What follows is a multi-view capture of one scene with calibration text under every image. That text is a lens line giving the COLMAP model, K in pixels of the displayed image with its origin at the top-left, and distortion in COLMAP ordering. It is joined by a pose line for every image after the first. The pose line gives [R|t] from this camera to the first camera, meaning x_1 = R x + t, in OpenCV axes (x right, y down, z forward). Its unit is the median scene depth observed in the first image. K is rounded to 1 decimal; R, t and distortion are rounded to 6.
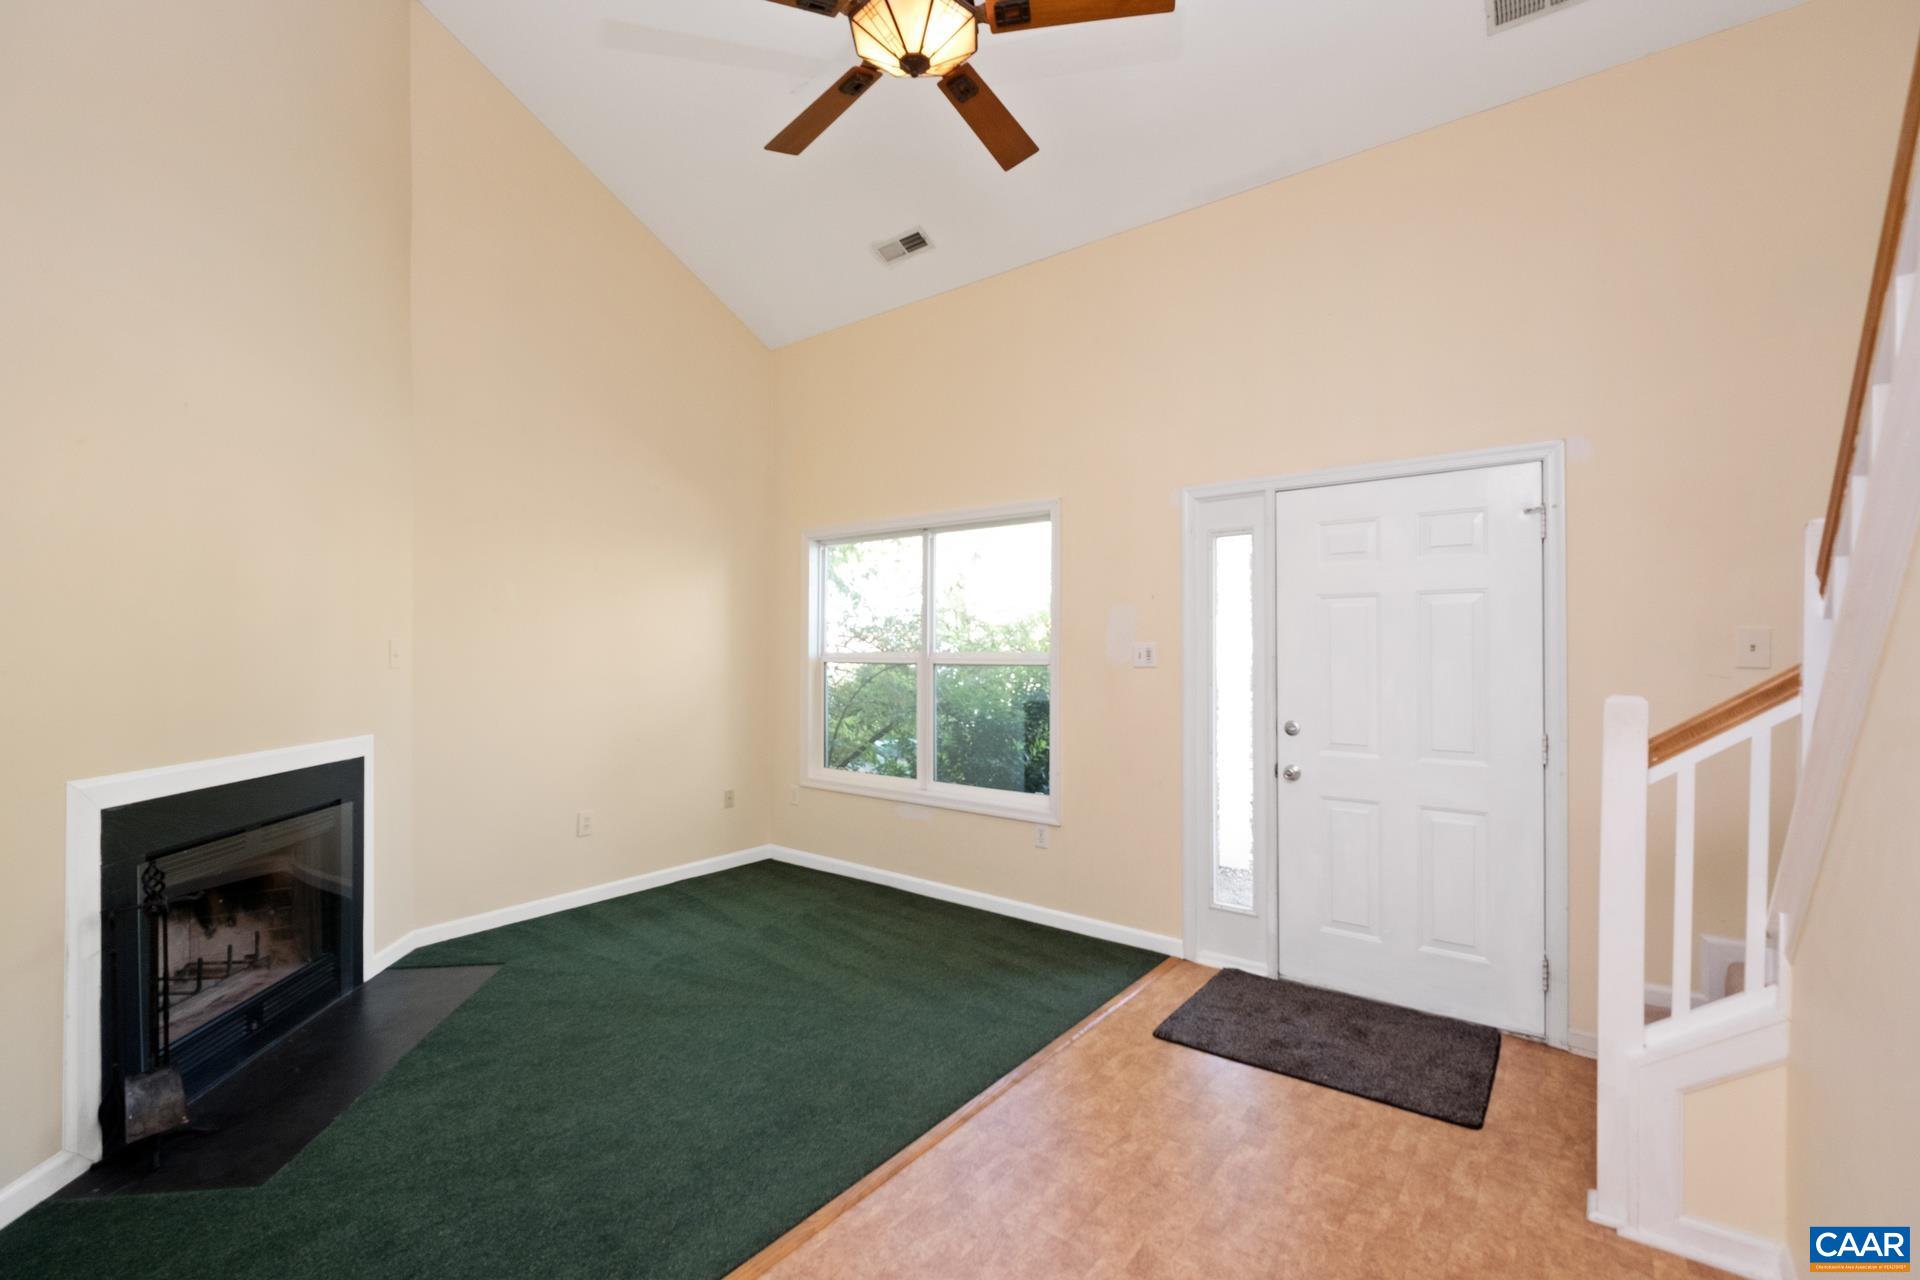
lens RADIAL K [[835.6, 0, 963.0], [0, 835.6, 643.2], [0, 0, 1]] dist [0.001776, -0.006130]
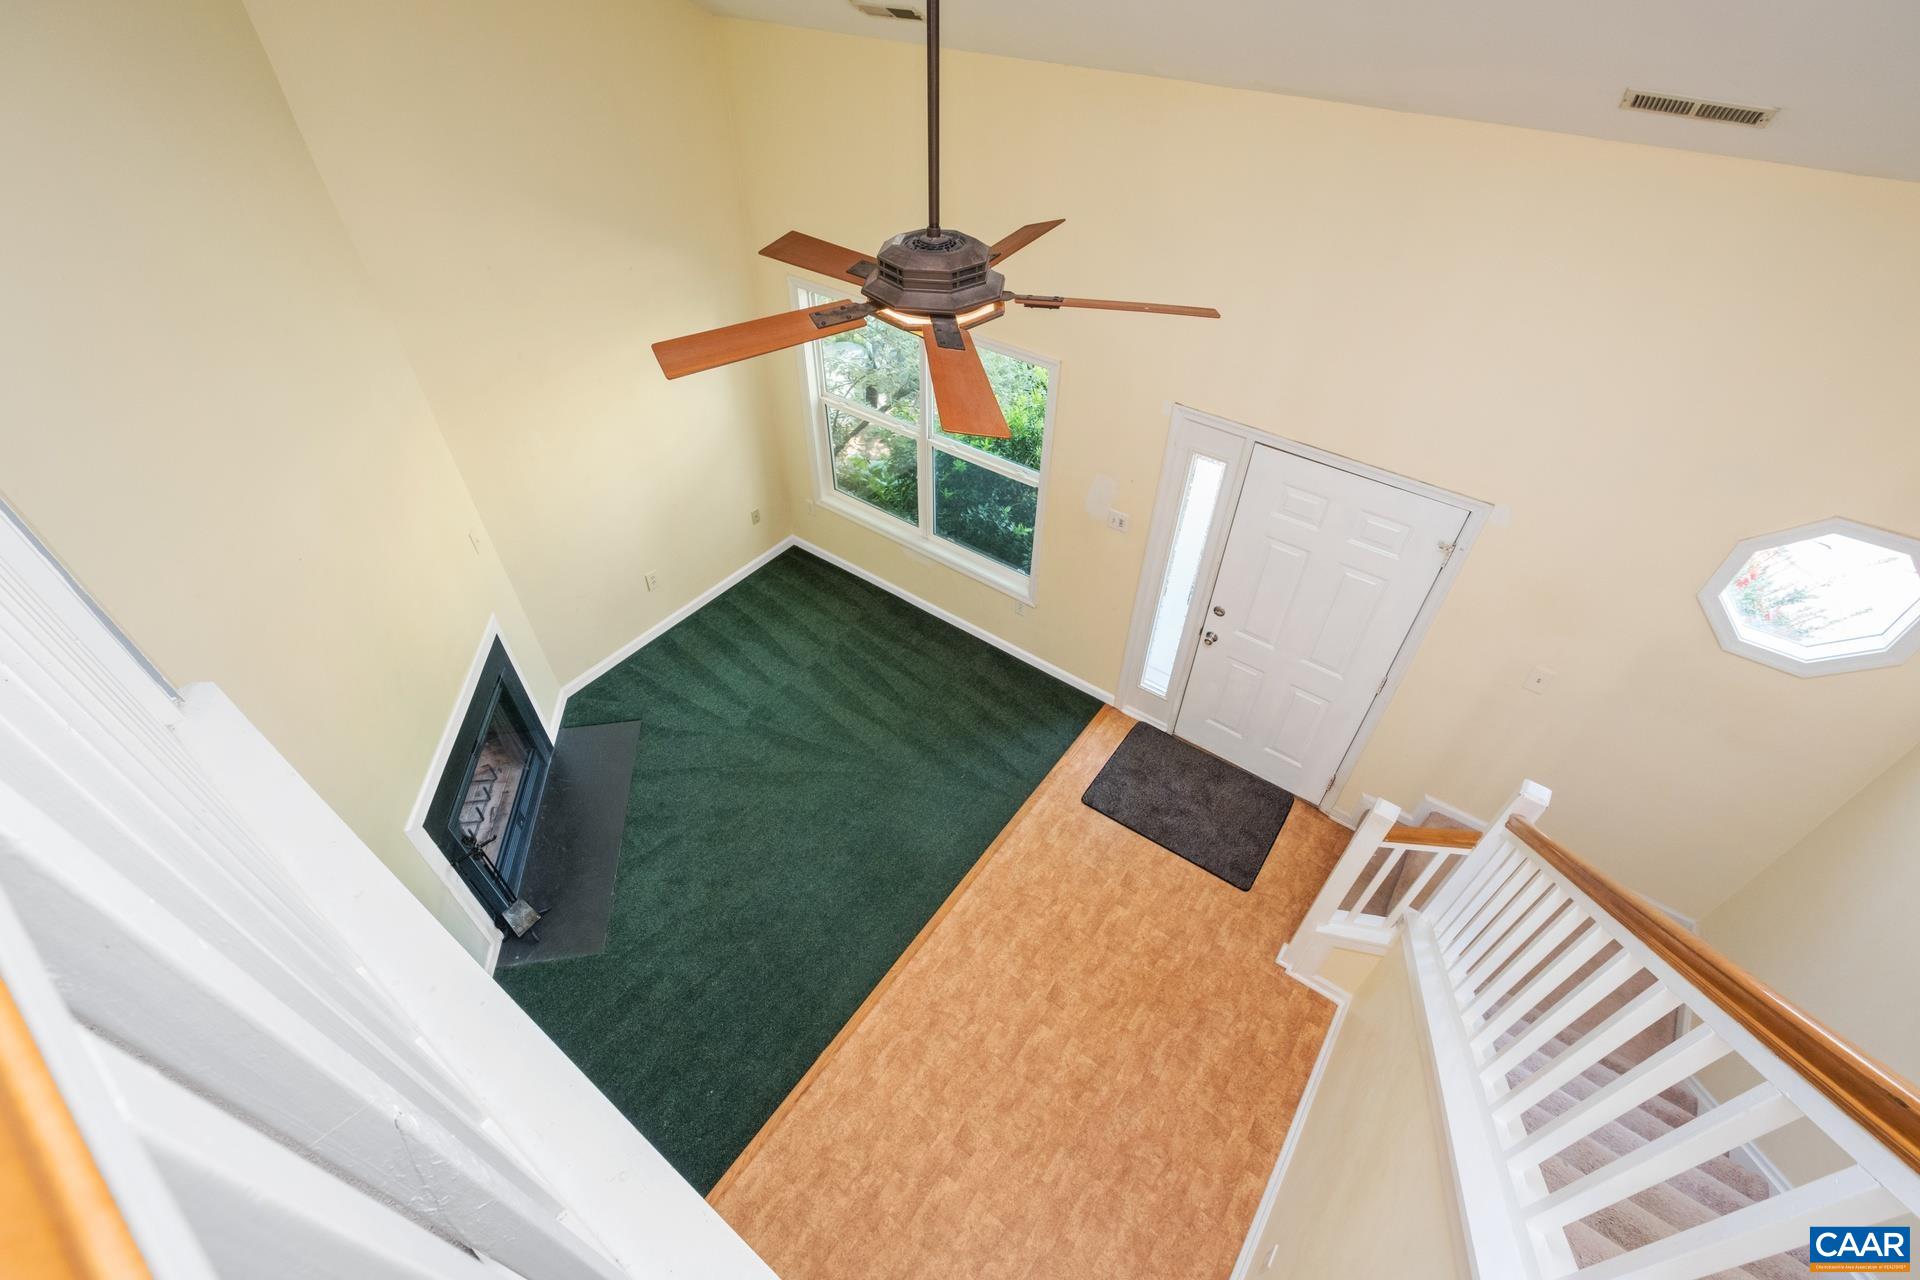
lens RADIAL K [[831.8, 0, 963.0], [0, 831.8, 637.5], [0, 0, 1]] dist [0.000239, -0.004753]
pose [[0.999550, -0.007160, 0.029113, -0.046500], [-0.014777, 0.727252, 0.686211, -0.886315], [-0.026086, -0.686333, 0.726819, 0.059181]]
